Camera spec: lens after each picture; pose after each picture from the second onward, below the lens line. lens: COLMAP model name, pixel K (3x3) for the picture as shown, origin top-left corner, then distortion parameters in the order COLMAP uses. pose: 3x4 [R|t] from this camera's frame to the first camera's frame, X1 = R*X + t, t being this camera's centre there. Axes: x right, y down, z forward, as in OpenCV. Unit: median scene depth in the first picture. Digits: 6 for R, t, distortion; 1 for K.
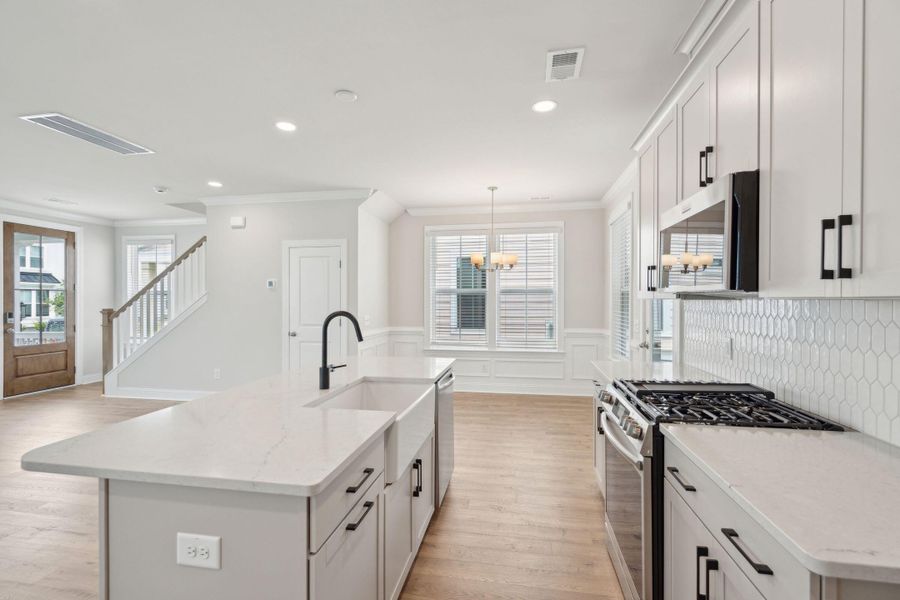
lens RADIAL K [[406.0, 0, 451.8], [0, 406.0, 303.3], [0, 0, 1]] dist [-0.007040, 0.003775]
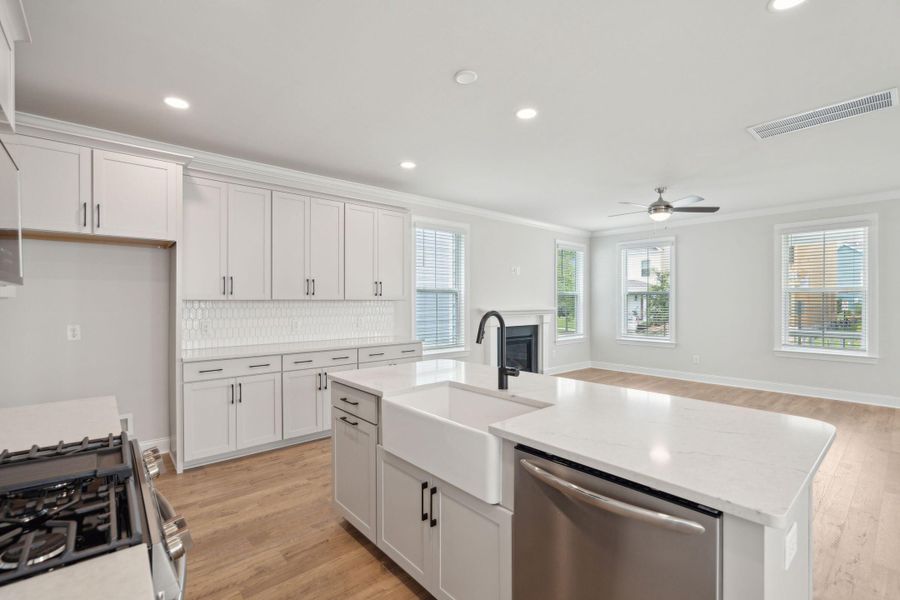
lens RADIAL K [[406.0, 0, 449.6], [0, 406.0, 300.5], [0, 0, 1]] dist [-0.007040, 0.003775]
pose [[-0.633718, 0.000964, -0.773564, 0.197064], [-0.003190, 0.999987, 0.003860, -0.004122], [0.773558, 0.004914, -0.633707, 0.556352]]
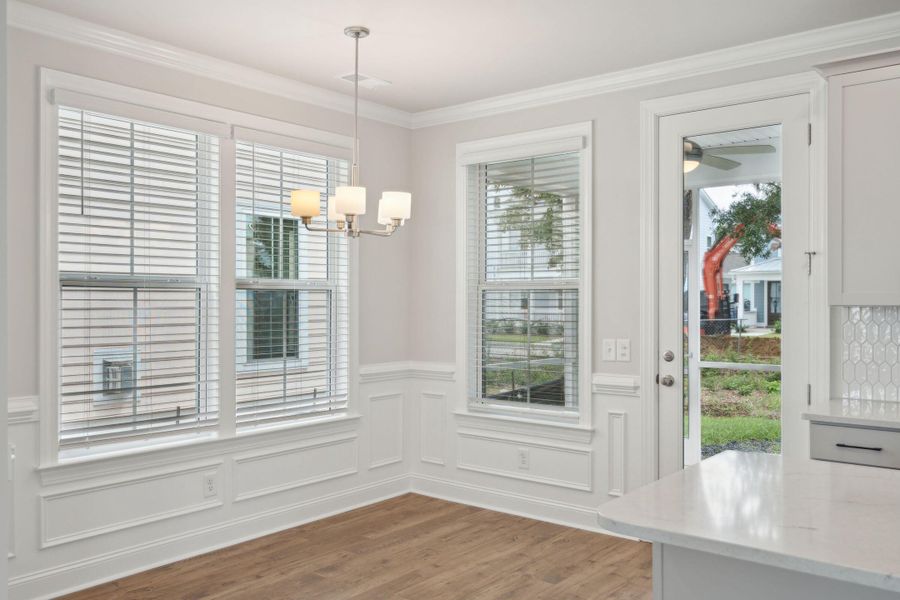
lens RADIAL K [[773.9, 0, 451.2], [0, 773.9, 302.0], [0, 0, 1]] dist [0.010514, 0.000581]
pose [[0.486244, -0.003627, 0.873816, -0.462975], [0.004915, 0.999987, 0.001416, -0.012445], [-0.873810, 0.003607, 0.486255, 0.475393]]
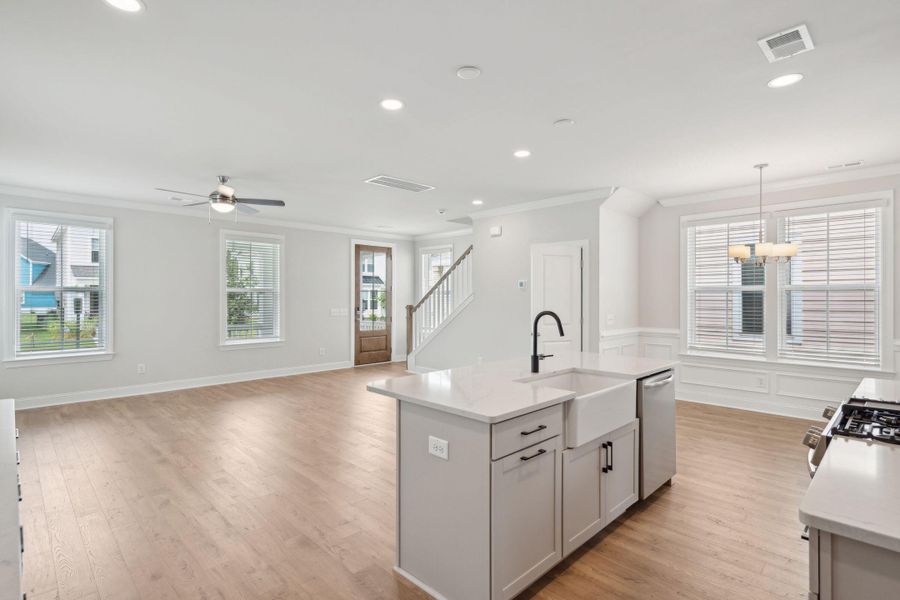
lens RADIAL K [[447.6, 0, 451.1], [0, 447.6, 296.6], [0, 0, 1]] dist [-0.001551, 0.004975]
pose [[0.813894, -0.000475, -0.581013, 0.102231], [-0.003949, 0.999972, -0.006349, -0.005226], [0.581000, 0.007462, 0.813869, -0.102749]]
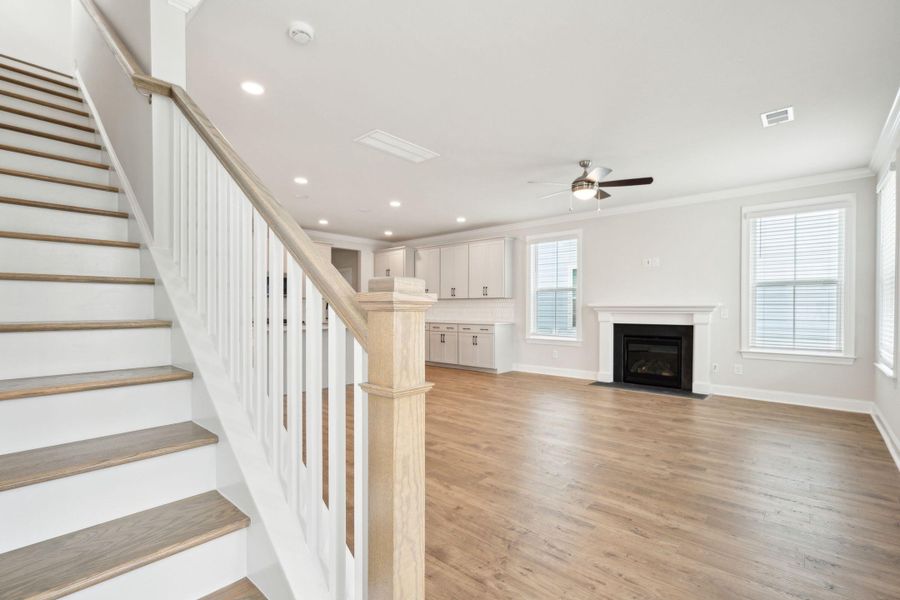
lens RADIAL K [[406.0, 0, 447.7], [0, 406.0, 318.0], [0, 0, 1]] dist [-0.007040, 0.003775]
pose [[-0.846596, -0.012717, 0.532084, -0.962748], [0.003813, 0.999544, 0.029958, 0.024183], [-0.532222, 0.027391, -0.846162, 1.135544]]
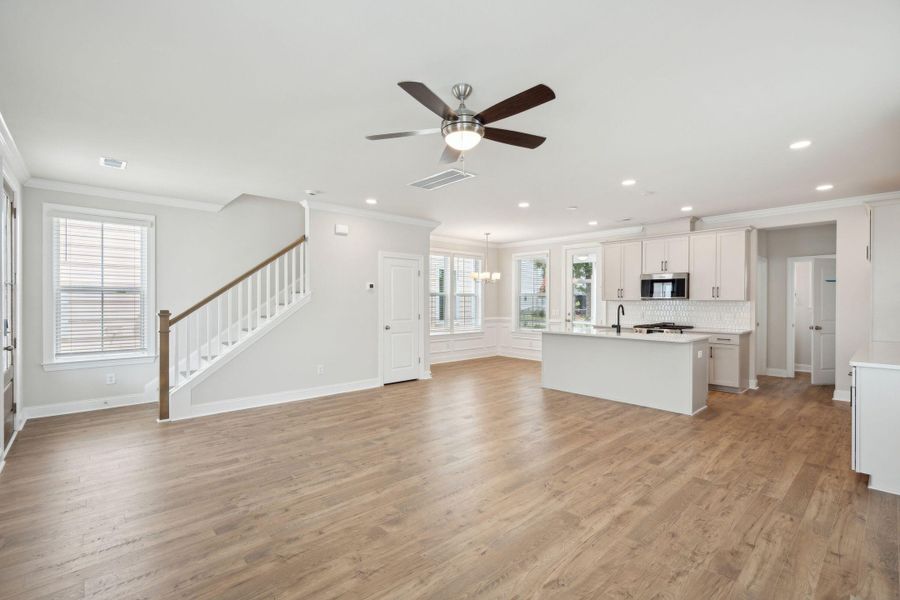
lens RADIAL K [[406.0, 0, 452.9], [0, 406.0, 301.7], [0, 0, 1]] dist [-0.007040, 0.003775]
pose [[0.610331, -0.000237, 0.792146, -1.149605], [0.002304, 0.999996, -0.001476, -0.000251], [-0.792143, 0.002726, 0.610329, 0.077439]]
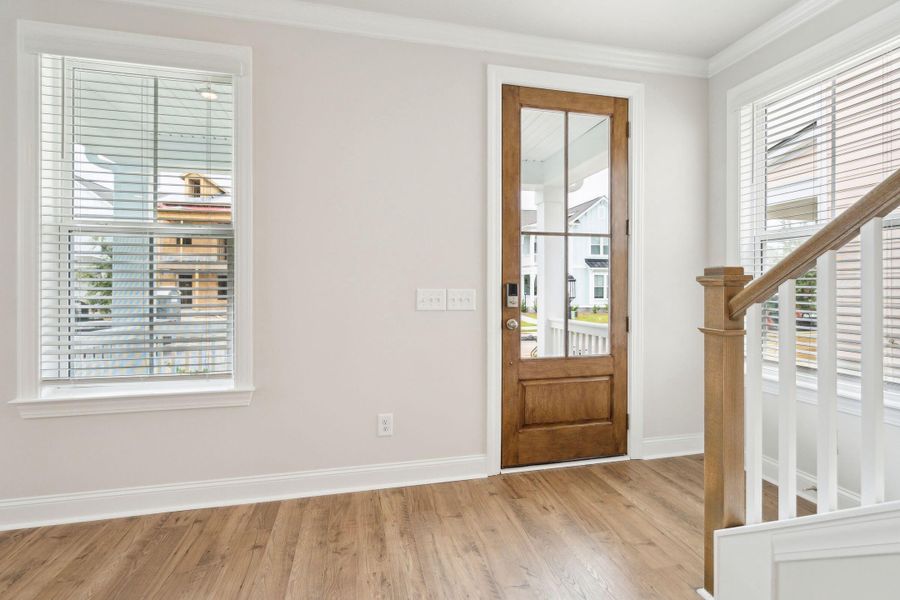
lens RADIAL K [[406.0, 0, 449.8], [0, 406.0, 288.8], [0, 0, 1]] dist [-0.007040, 0.003775]
pose [[0.381813, 0.002377, -0.924236, -0.691484], [-0.003290, 0.999994, 0.001212, 0.028009], [0.924234, 0.002578, 0.381819, 0.754026]]
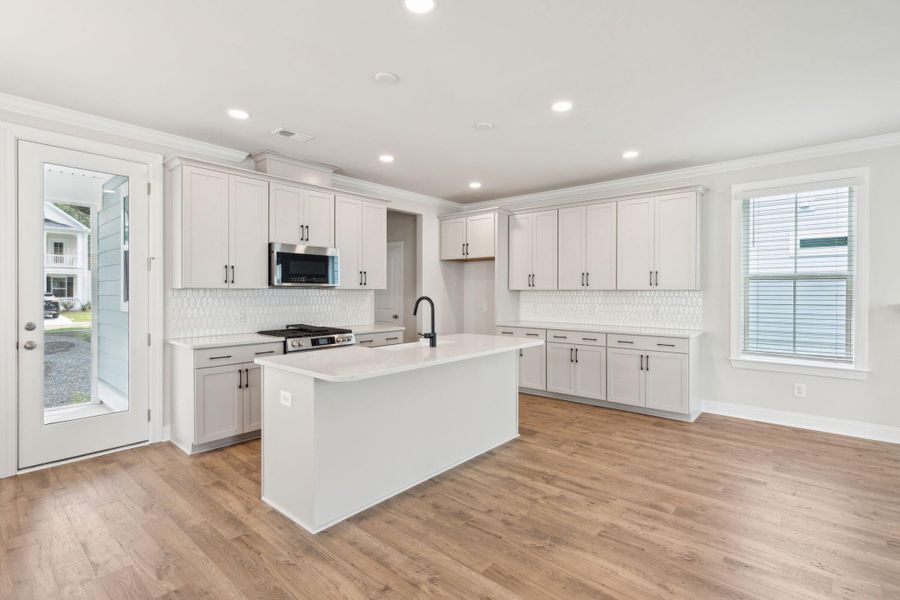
lens RADIAL K [[423.9, 0, 449.0], [0, 423.9, 295.5], [0, 0, 1]] dist [-0.004633, 0.004268]
pose [[-0.855916, -0.004312, 0.517098, -0.434327], [0.002693, 0.999914, 0.012796, -0.002320], [-0.517108, 0.012345, -0.855831, 0.852509]]
